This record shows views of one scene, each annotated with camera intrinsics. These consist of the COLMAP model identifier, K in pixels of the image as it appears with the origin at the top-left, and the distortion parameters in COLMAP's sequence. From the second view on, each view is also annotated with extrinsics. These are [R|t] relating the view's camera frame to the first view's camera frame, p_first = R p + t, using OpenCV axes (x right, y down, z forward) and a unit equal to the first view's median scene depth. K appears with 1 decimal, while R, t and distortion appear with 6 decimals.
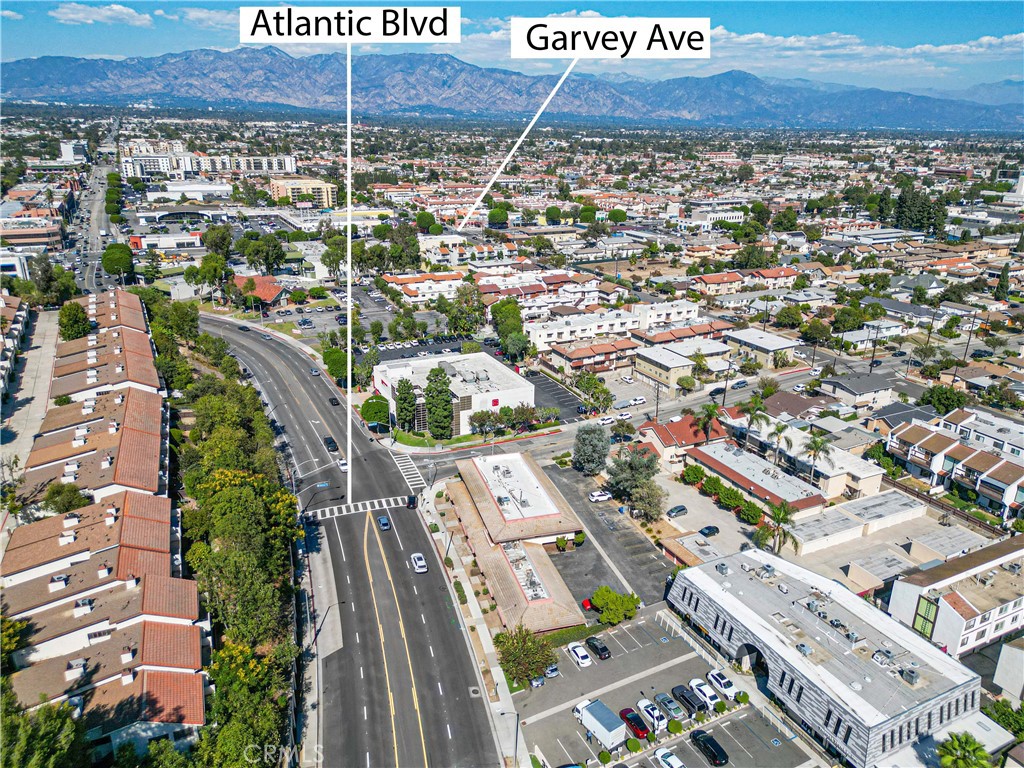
lens RADIAL K [[721.4, 0, 510.9], [0, 721.4, 382.8], [0, 0, 1]] dist [0.062588, -0.052207]
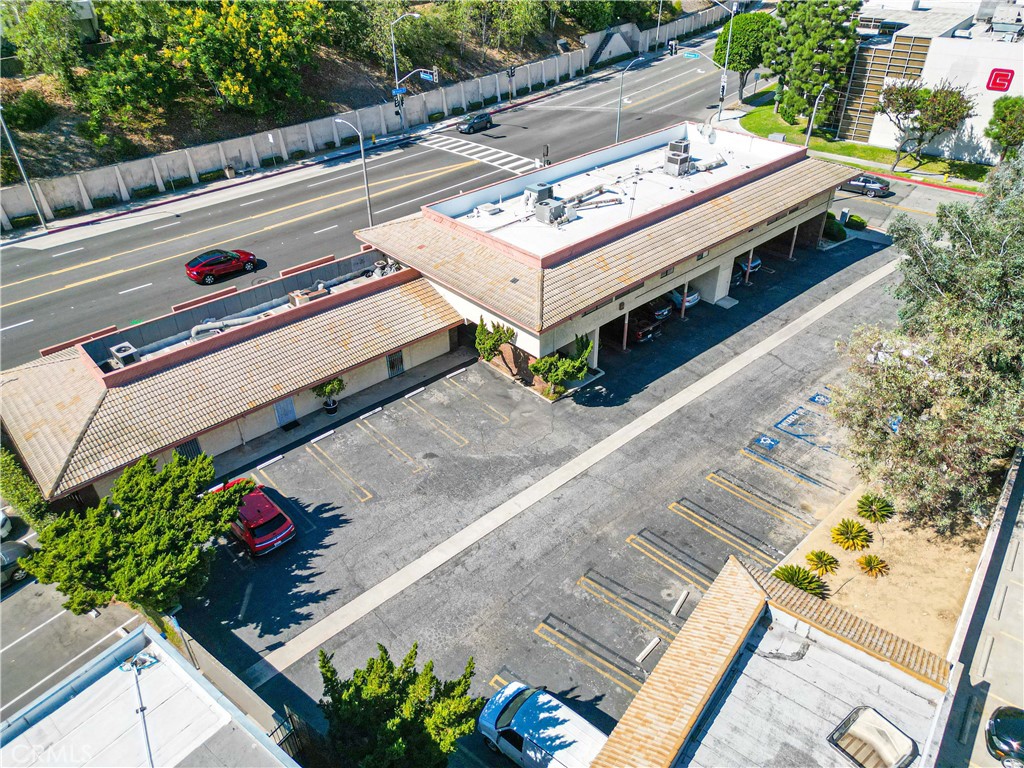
lens RADIAL K [[721.4, 0, 511.7], [0, 721.4, 383.5], [0, 0, 1]] dist [0.062588, -0.052207]
pose [[0.435635, 0.492194, -0.753636, 0.289910], [-0.284214, 0.869641, 0.403668, 0.104891], [0.854075, 0.038341, 0.518735, 0.797548]]
